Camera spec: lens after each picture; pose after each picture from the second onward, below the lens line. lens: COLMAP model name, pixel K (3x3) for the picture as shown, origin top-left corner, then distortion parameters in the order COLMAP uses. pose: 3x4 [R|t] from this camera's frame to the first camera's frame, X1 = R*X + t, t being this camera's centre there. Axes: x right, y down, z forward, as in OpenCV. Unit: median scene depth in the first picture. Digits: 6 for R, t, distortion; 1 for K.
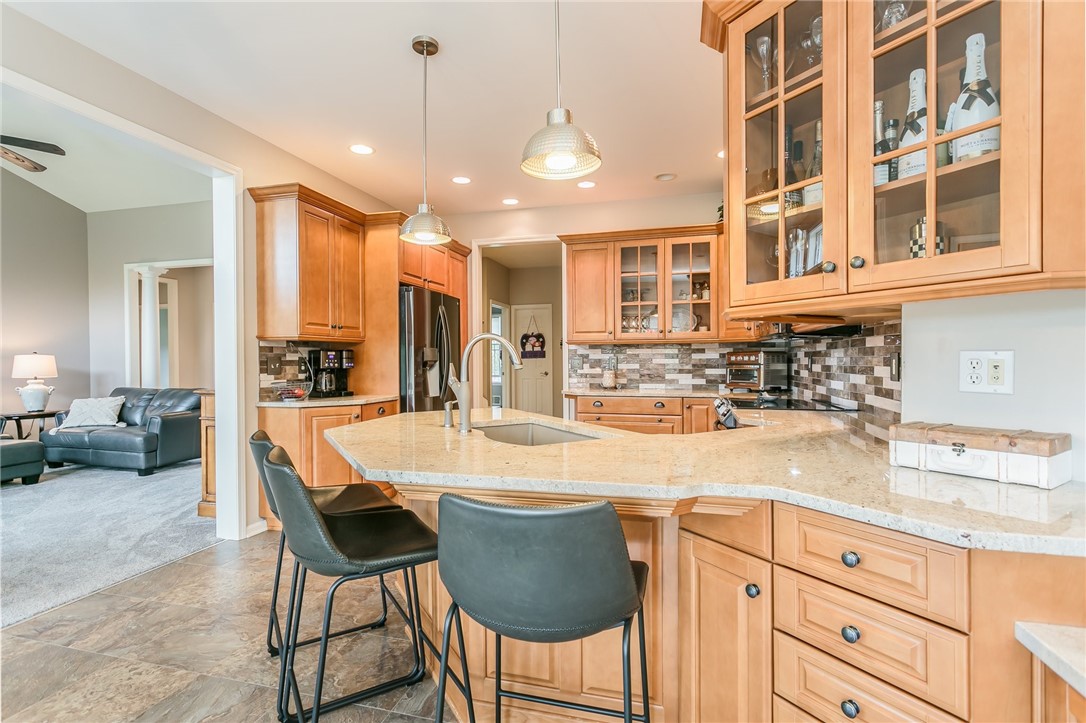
lens RADIAL K [[512.7, 0, 555.4], [0, 512.7, 360.4], [0, 0, 1]] dist [-0.017751, 0.000378]
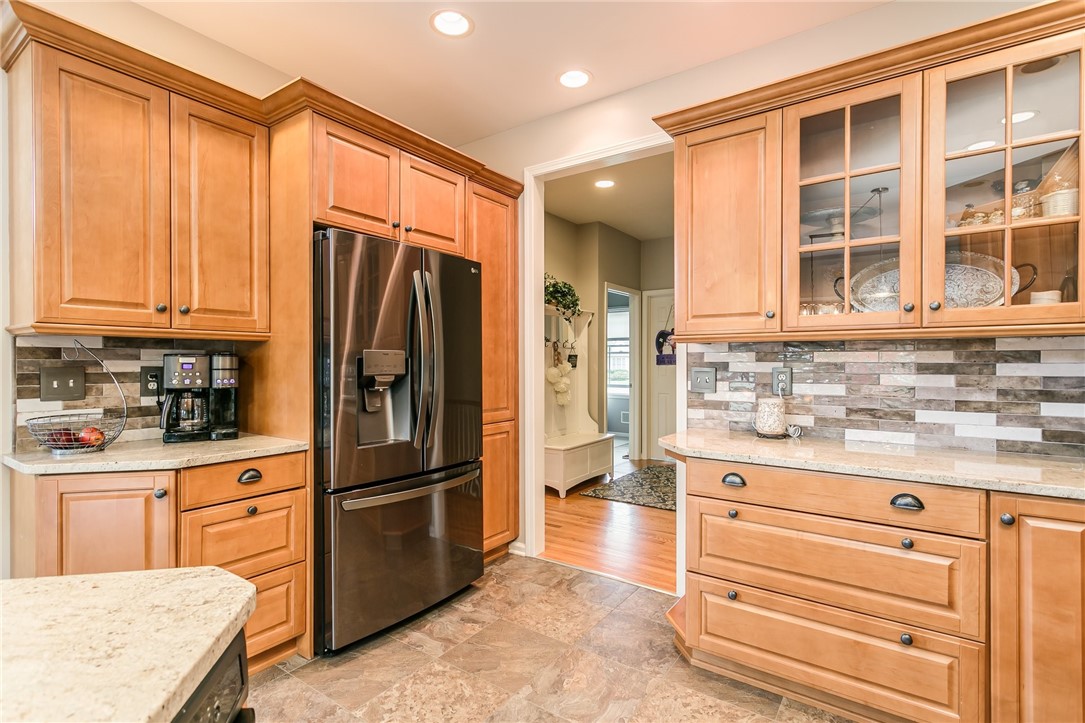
lens RADIAL K [[512.9, 0, 539.7], [0, 512.9, 362.5], [0, 0, 1]] dist [-0.000194, 0.000689]
pose [[0.930646, 0.007484, -0.365844, 0.080379], [-0.007567, 0.999971, 0.001207, -0.011558], [0.365842, 0.001645, 0.930675, 0.494263]]
